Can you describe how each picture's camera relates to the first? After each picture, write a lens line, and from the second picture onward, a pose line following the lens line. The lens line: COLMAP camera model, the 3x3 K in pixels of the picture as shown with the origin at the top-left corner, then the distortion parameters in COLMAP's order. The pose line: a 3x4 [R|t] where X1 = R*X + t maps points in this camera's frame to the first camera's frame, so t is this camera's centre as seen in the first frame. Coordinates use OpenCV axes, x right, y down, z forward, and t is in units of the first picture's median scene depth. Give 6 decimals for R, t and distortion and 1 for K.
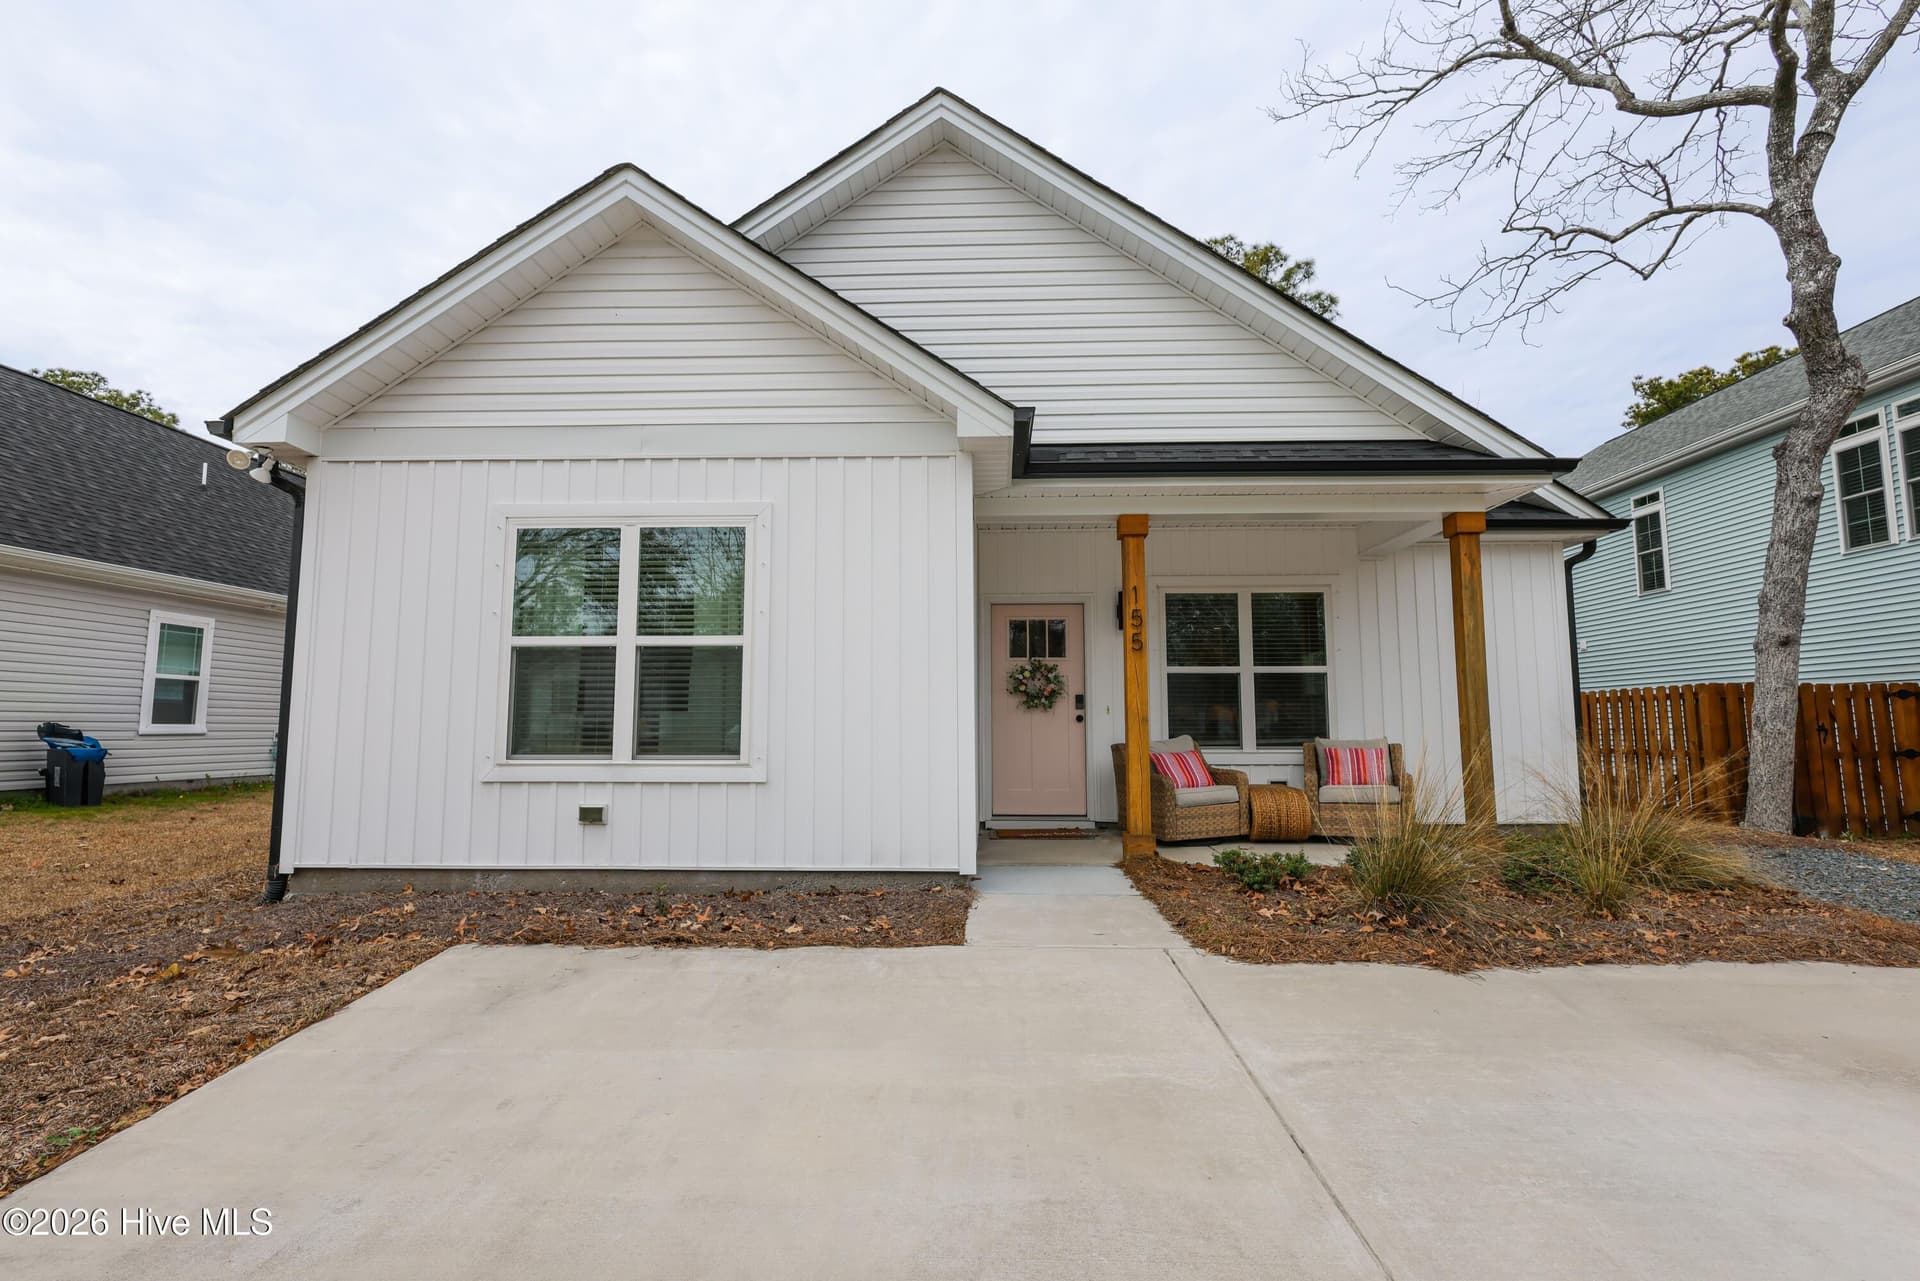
lens RADIAL K [[890.1, 0, 974.2], [0, 890.1, 641.9], [0, 0, 1]] dist [0.000002, 0.000417]
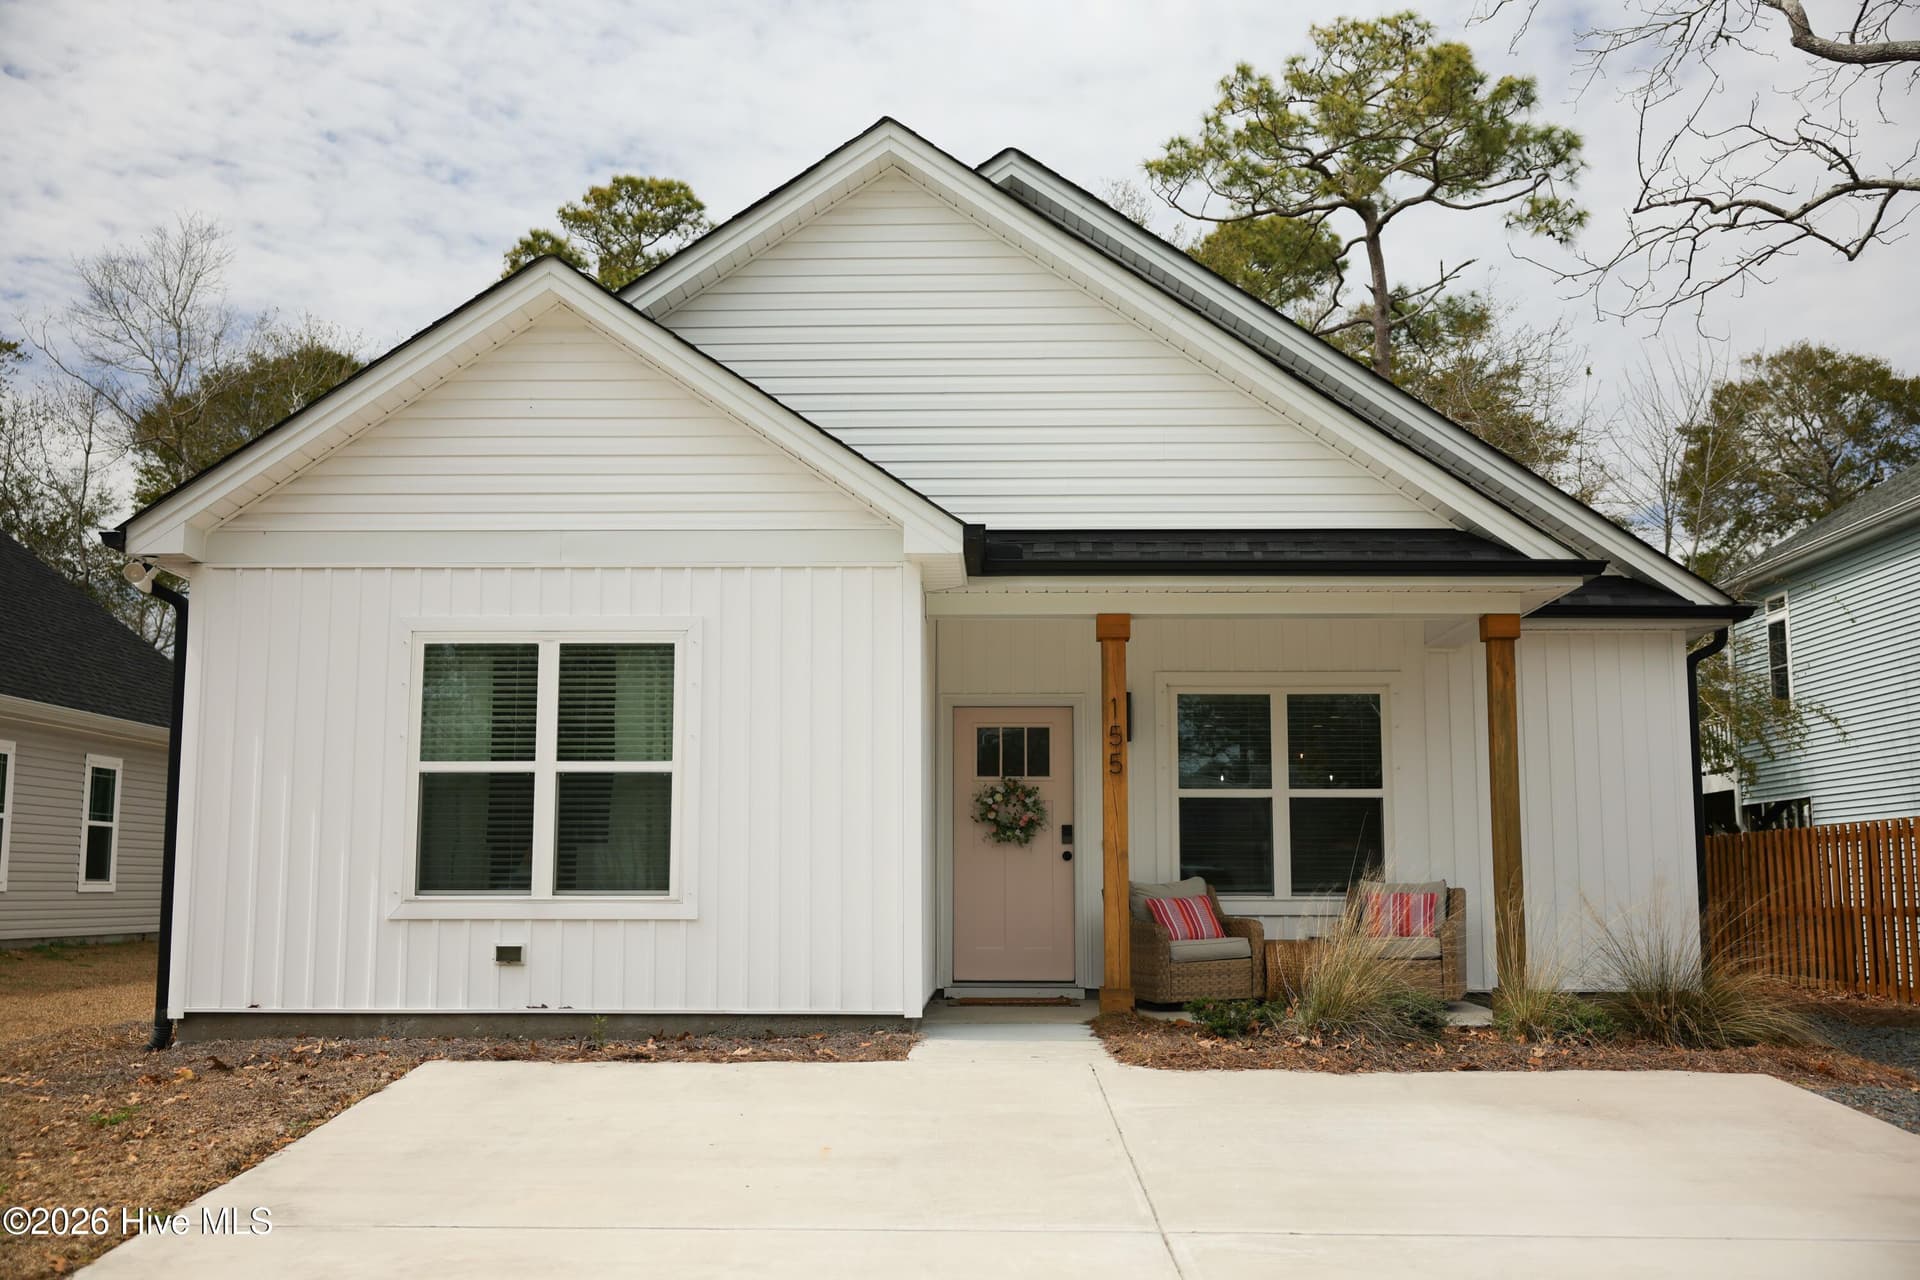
lens RADIAL K [[1845.7, 0, 986.0], [0, 1845.7, 665.3], [0, 0, 1]] dist [0.005396, -0.002243]
pose [[0.999930, 0.003011, 0.011466, 0.036699], [-0.002724, 0.999684, -0.024997, -0.049225], [-0.011538, 0.024964, 0.999622, -0.760566]]
